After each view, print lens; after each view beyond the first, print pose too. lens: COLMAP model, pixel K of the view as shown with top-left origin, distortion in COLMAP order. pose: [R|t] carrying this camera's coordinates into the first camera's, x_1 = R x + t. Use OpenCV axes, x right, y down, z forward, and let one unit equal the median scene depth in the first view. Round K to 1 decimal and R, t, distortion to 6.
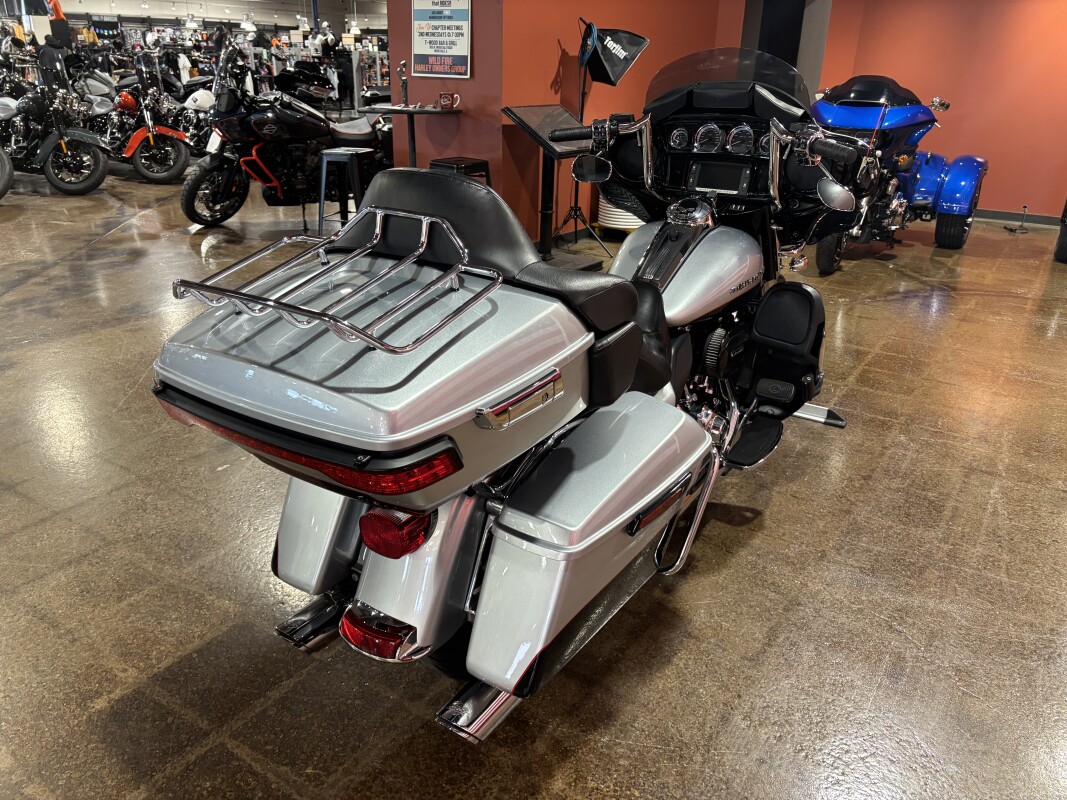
lens RADIAL K [[809.2, 0, 540.6], [0, 809.2, 400.5], [0, 0, 1]] dist [0.053722, -0.068762]
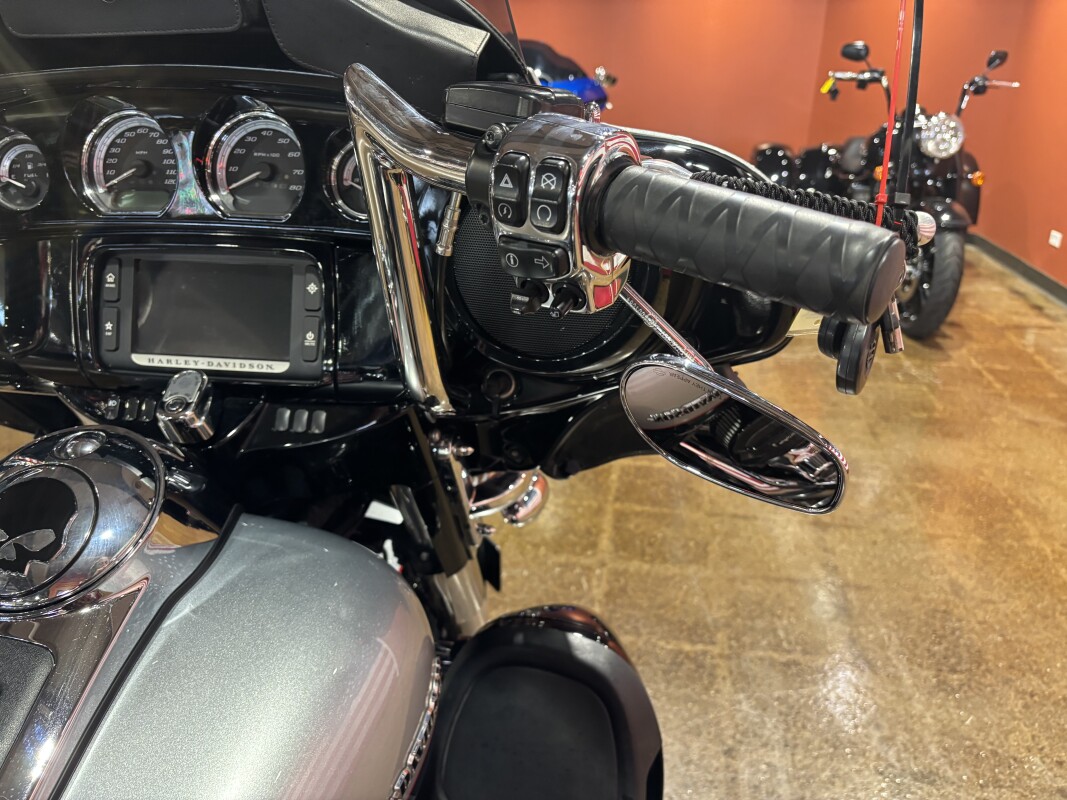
lens RADIAL K [[809.2, 0, 540.6], [0, 809.2, 400.5], [0, 0, 1]] dist [0.053722, -0.068762]
pose [[0.912355, -0.175118, 0.370057, 0.102539], [0.171996, 0.984215, 0.041703, -0.114117], [-0.371519, 0.025601, 0.928072, 0.343259]]
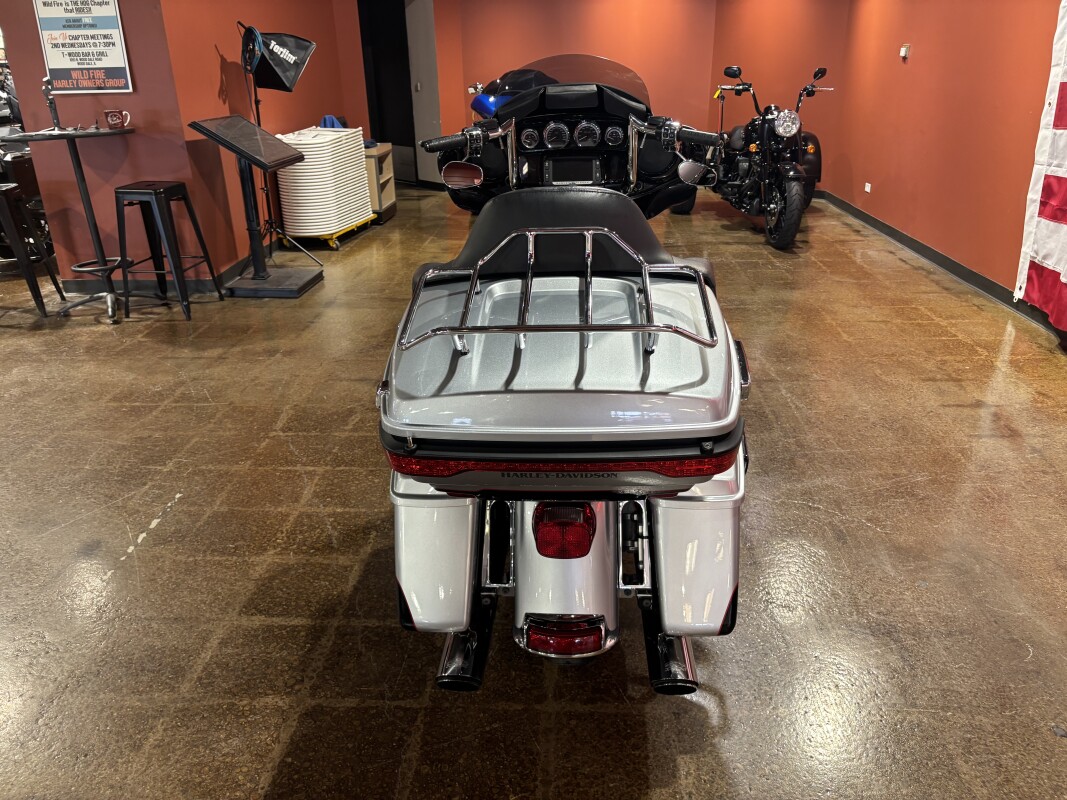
lens RADIAL K [[809.2, 0, 540.6], [0, 809.2, 400.5], [0, 0, 1]] dist [0.053722, -0.068762]
pose [[0.859205, -0.233326, 0.455331, -0.189234], [0.230907, 0.971008, 0.061857, -0.023107], [-0.456563, 0.051991, 0.888171, 0.026251]]
